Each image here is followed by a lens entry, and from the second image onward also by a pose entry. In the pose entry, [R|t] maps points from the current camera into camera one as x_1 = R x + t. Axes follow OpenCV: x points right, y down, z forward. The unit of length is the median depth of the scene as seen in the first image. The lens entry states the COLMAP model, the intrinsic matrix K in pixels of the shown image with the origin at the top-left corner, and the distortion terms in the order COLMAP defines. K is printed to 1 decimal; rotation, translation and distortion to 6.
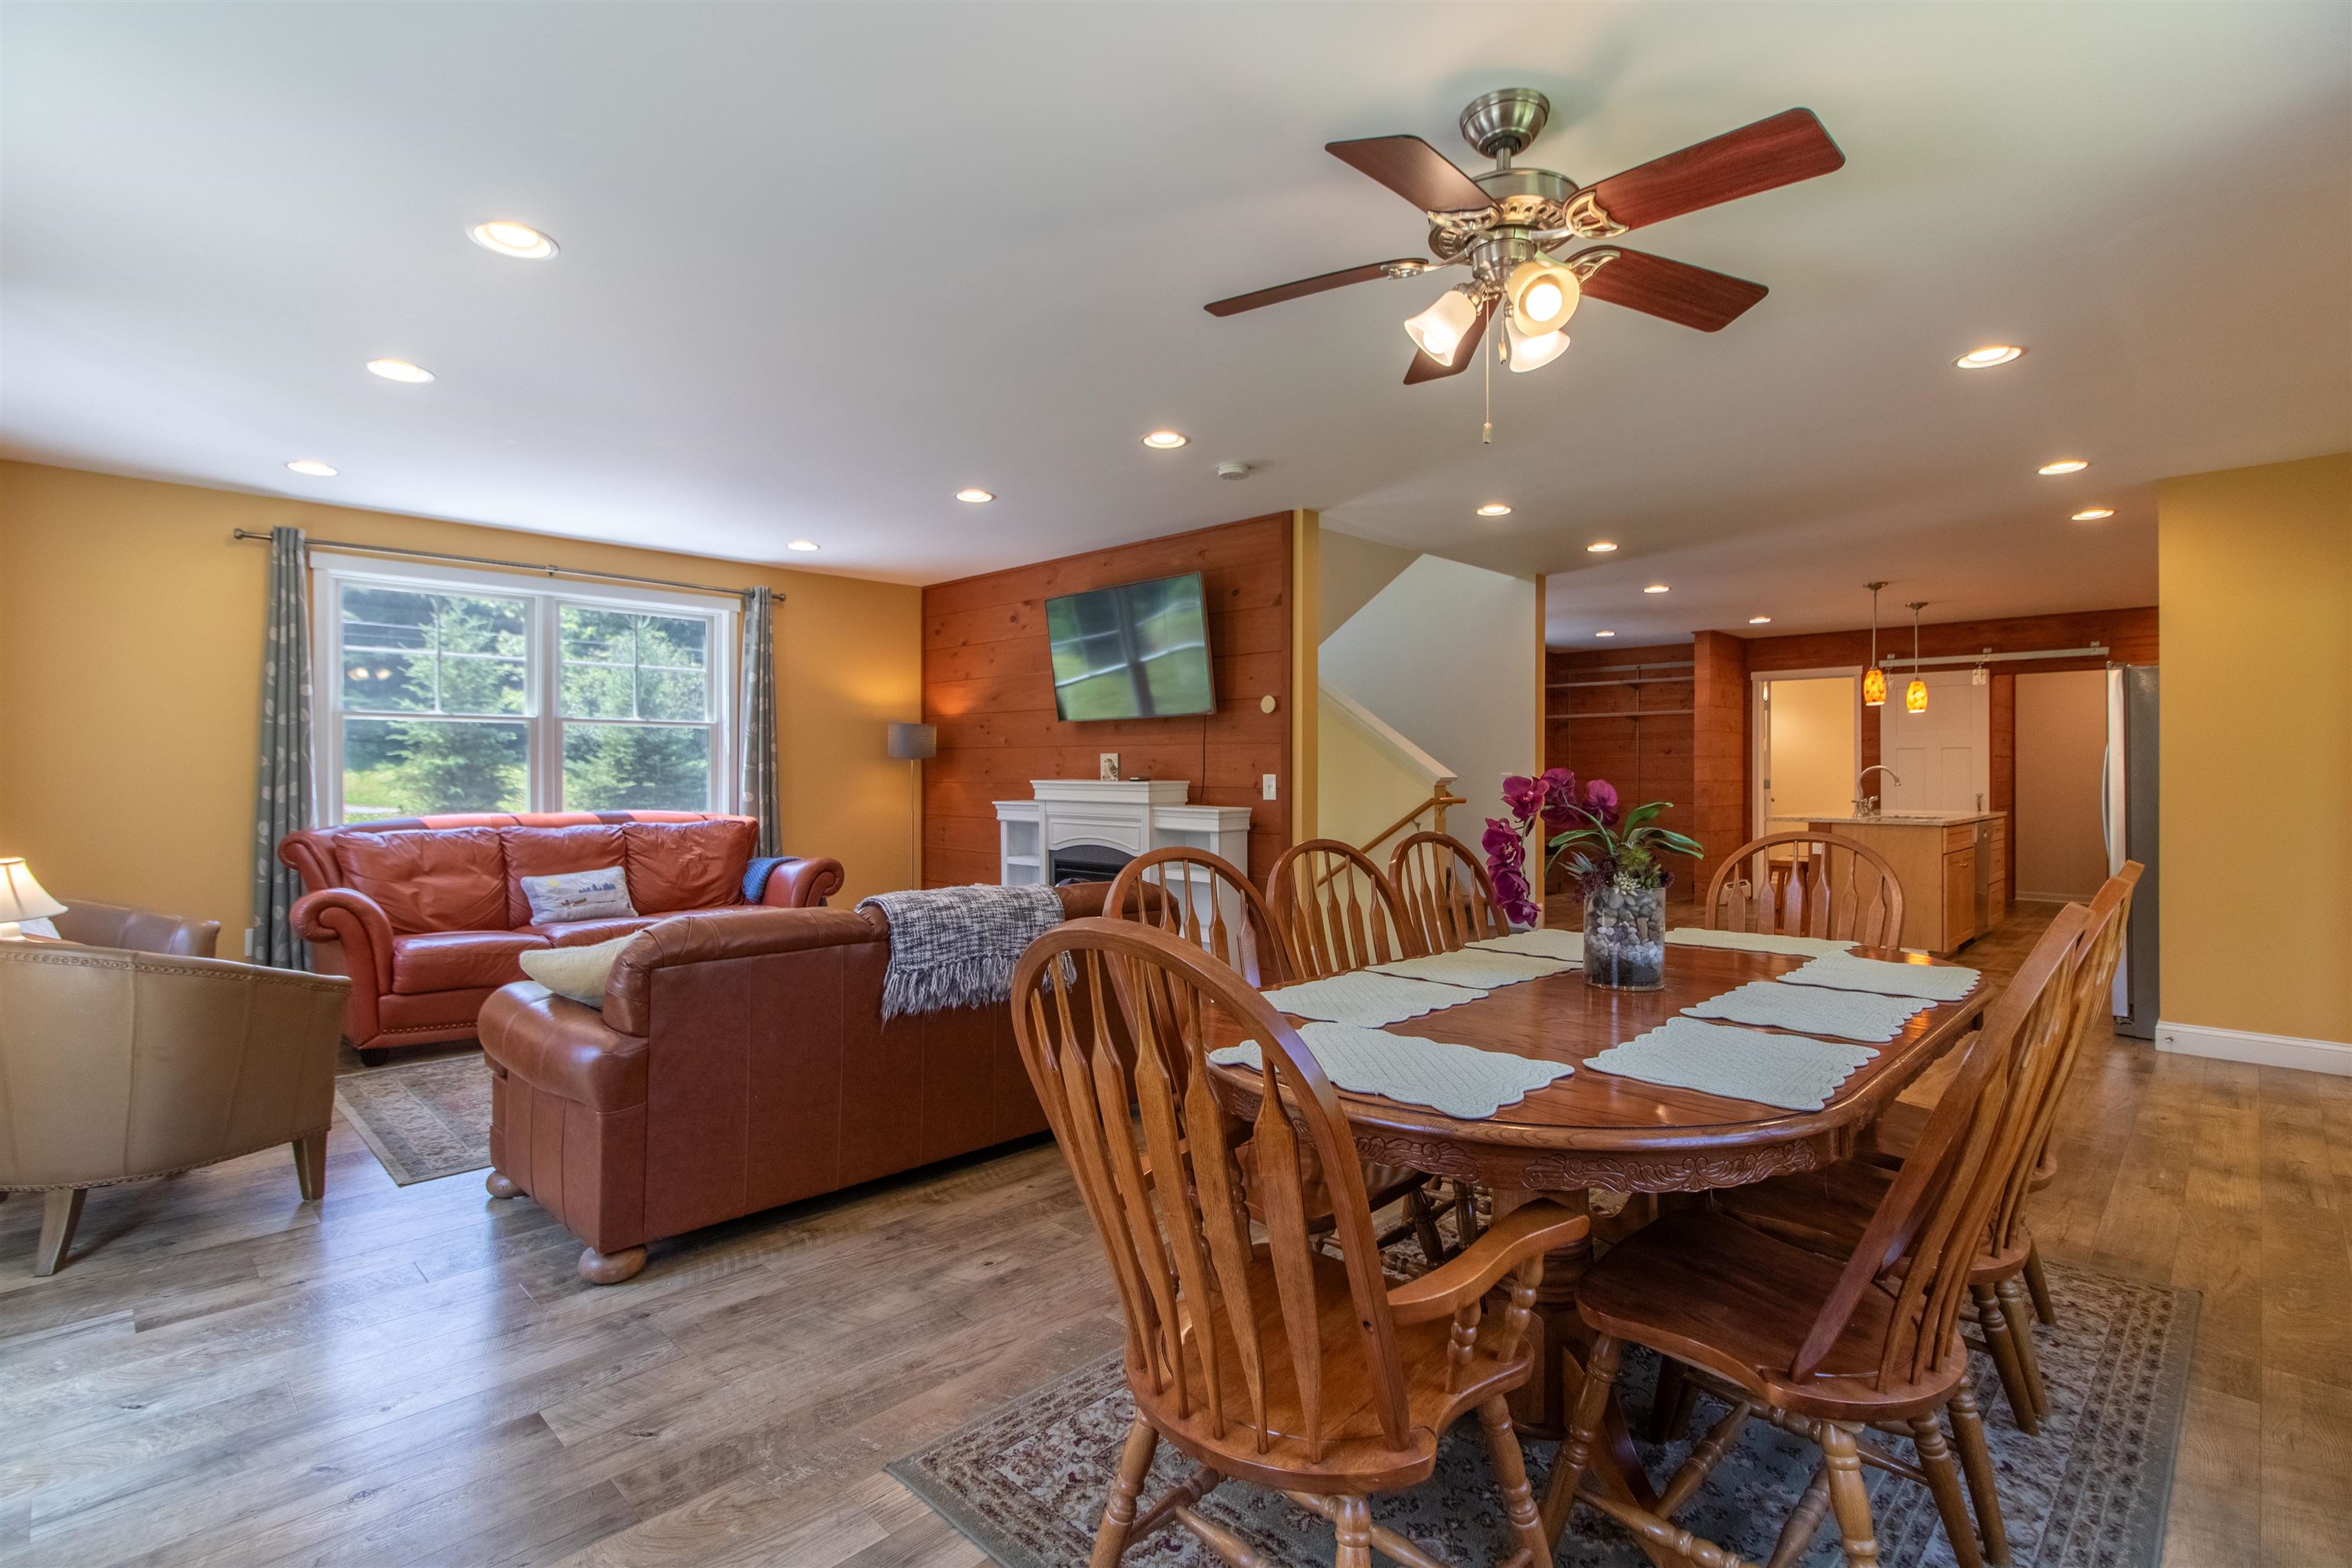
lens RADIAL K [[1118.3, 0, 1185.3], [0, 1118.3, 767.8], [0, 0, 1]] dist [0.014184, -0.000056]
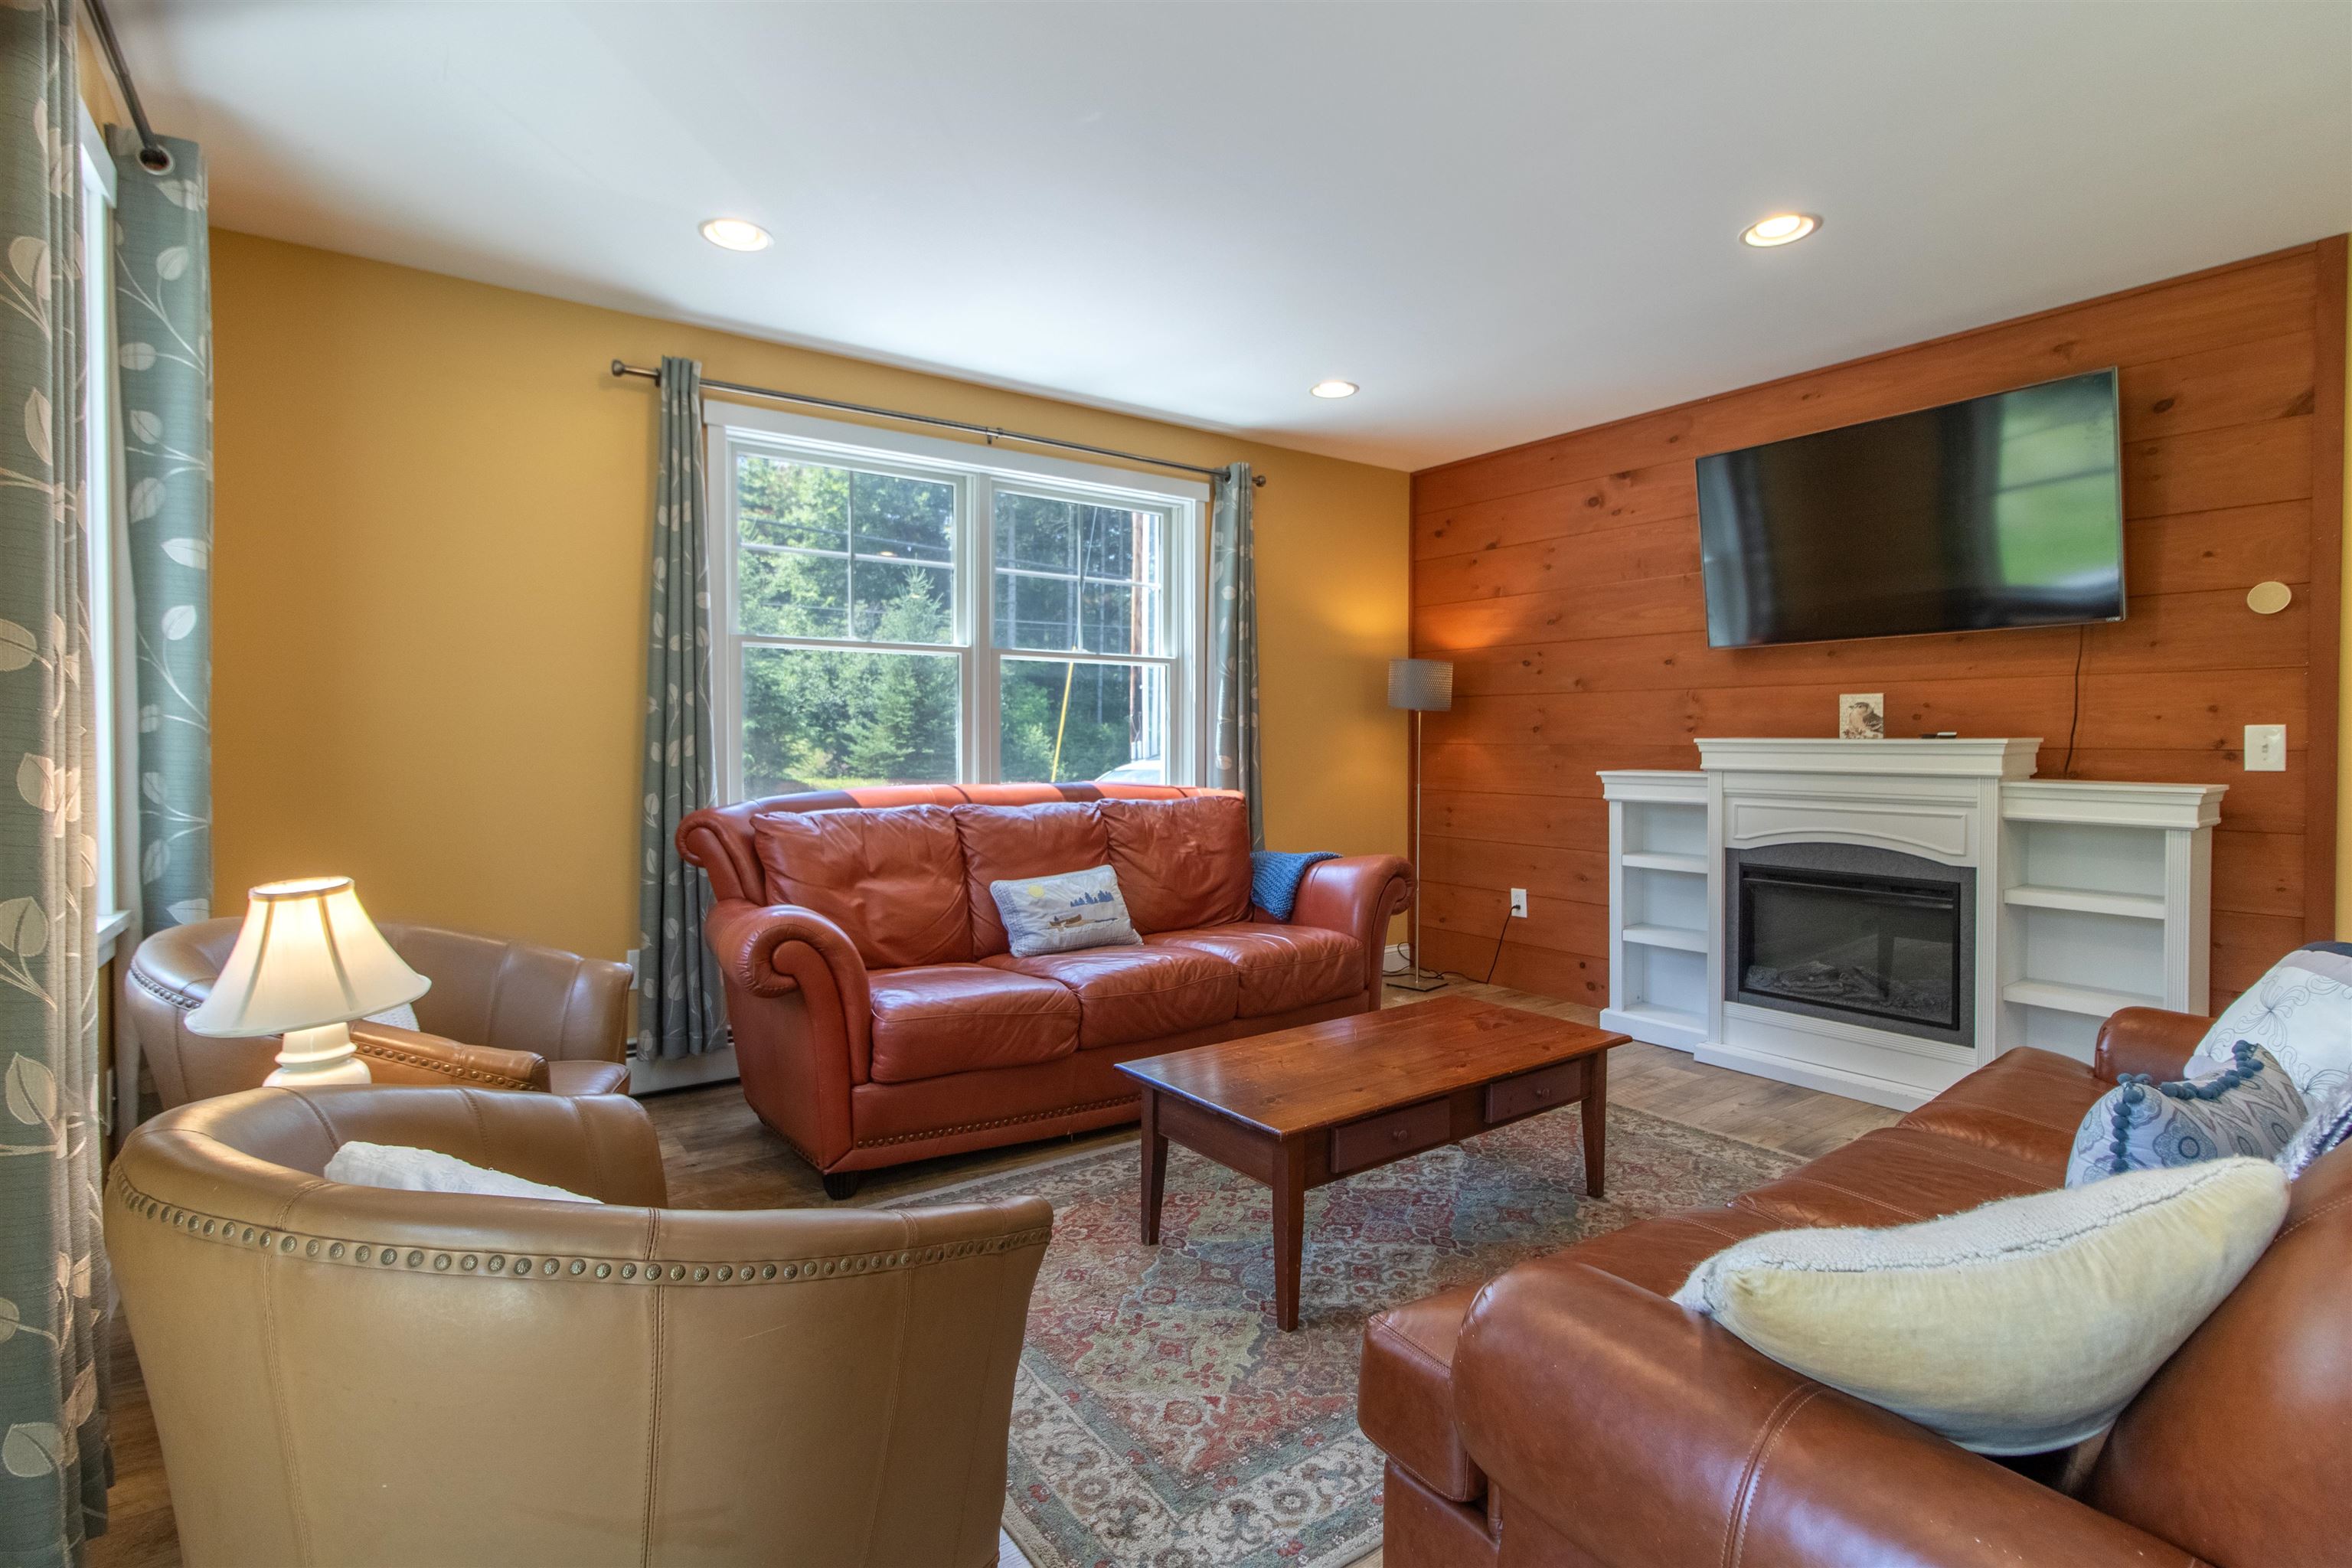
lens RADIAL K [[1127.3, 0, 1172.8], [0, 1127.3, 757.8], [0, 0, 1]] dist [0.004059, 0.000467]
pose [[0.985652, 0.003677, -0.168749, -0.367889], [-0.000803, 0.999854, 0.017093, 0.013032], [0.168787, -0.016712, 0.985511, 0.359994]]
